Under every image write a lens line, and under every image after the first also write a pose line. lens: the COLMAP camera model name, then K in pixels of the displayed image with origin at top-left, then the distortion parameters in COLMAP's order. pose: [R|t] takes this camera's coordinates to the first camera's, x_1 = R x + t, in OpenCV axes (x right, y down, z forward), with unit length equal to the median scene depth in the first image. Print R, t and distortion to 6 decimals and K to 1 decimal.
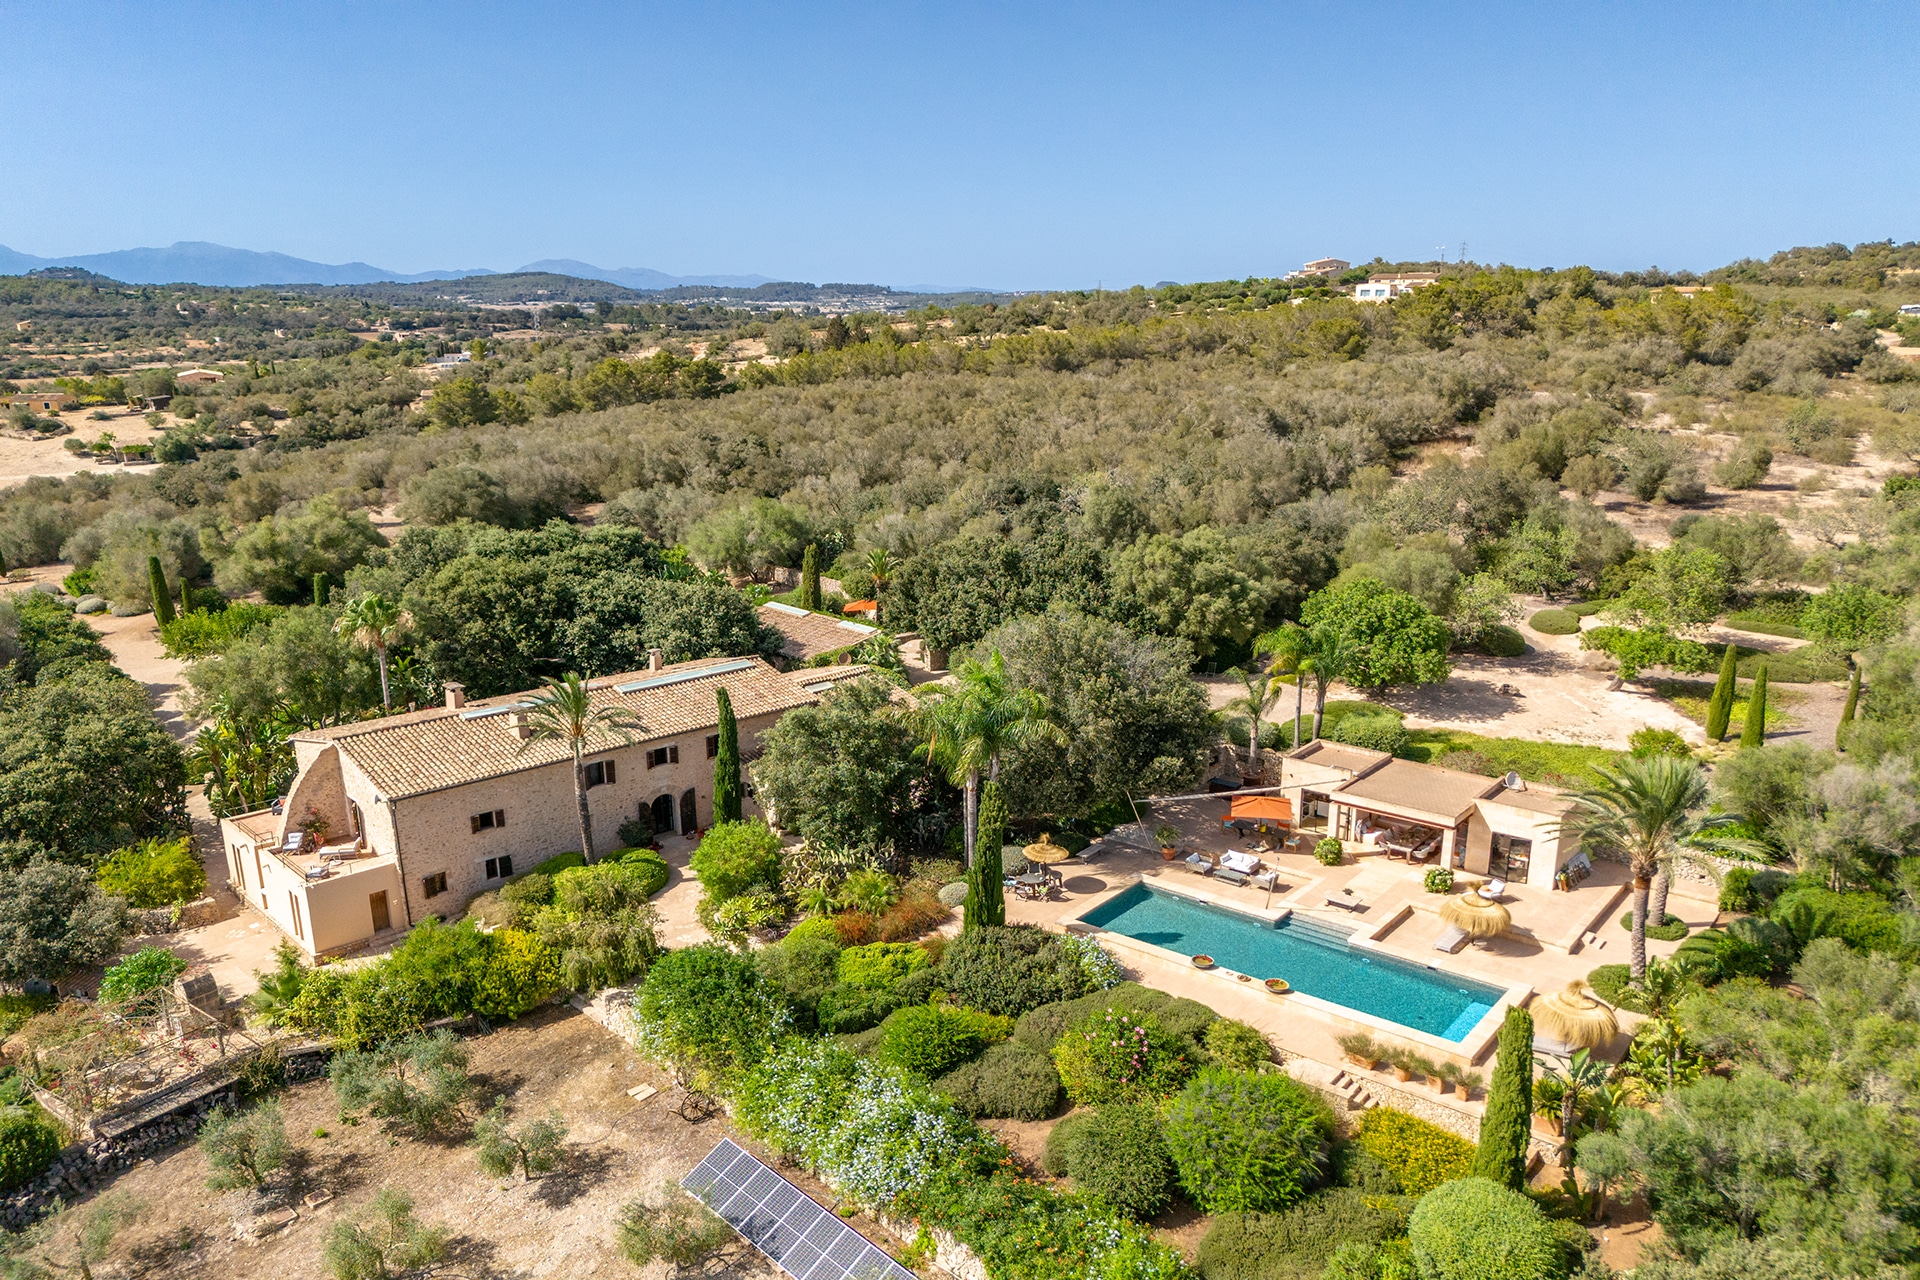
lens RADIAL K [[1376.3, 0, 957.1], [0, 1376.3, 631.8], [0, 0, 1]] dist [0.062038, -0.061544]
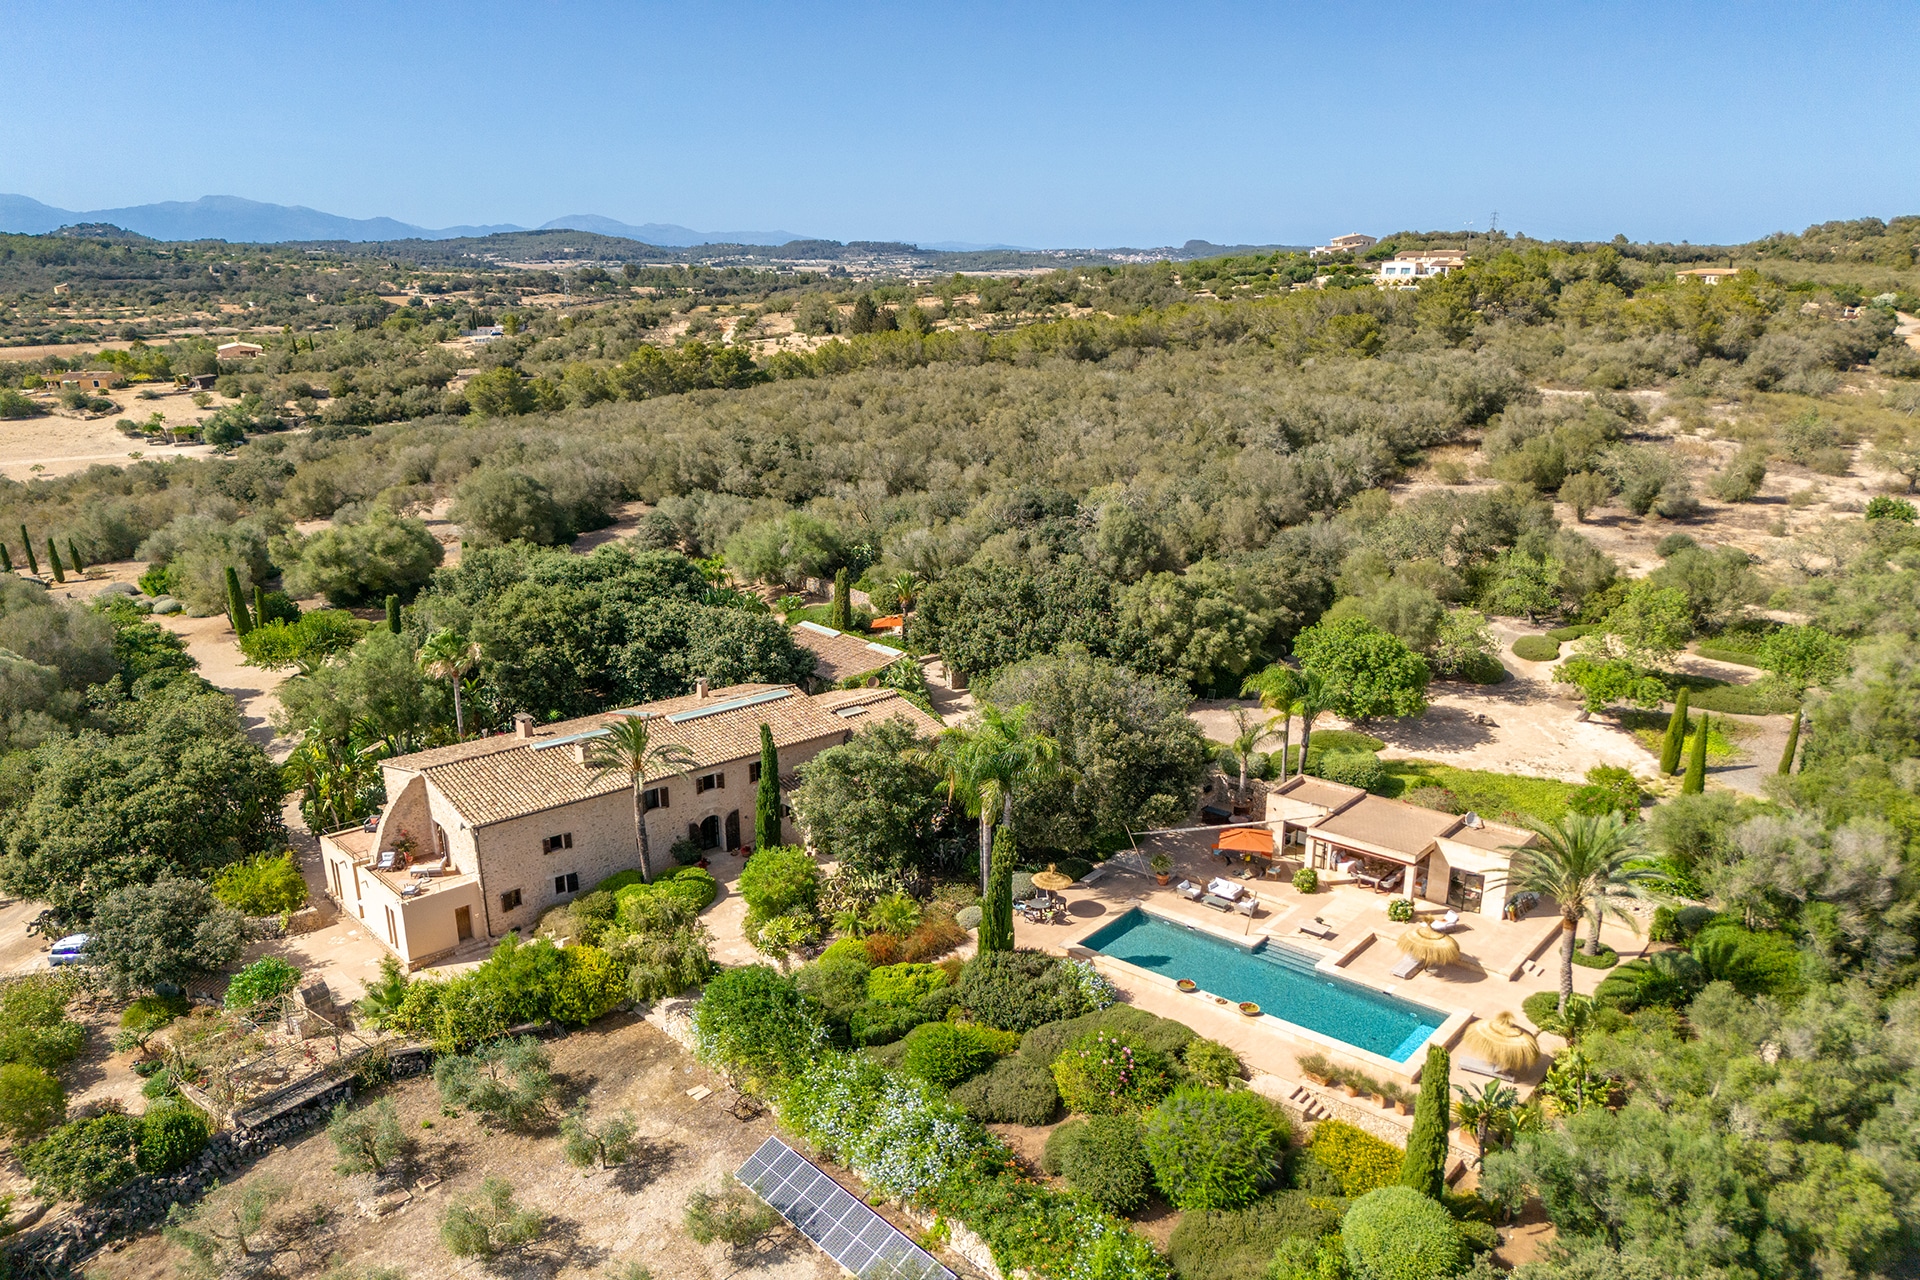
lens RADIAL K [[1368.2, 0, 960.0], [0, 1368.2, 640.0], [0, 0, 1]] dist [0.056098, -0.051147]
pose [[0.999849, 0.008702, -0.015030, 0.003703], [-0.008240, 0.999501, 0.030497, -0.059854], [0.015288, -0.030368, 0.999422, -0.097973]]
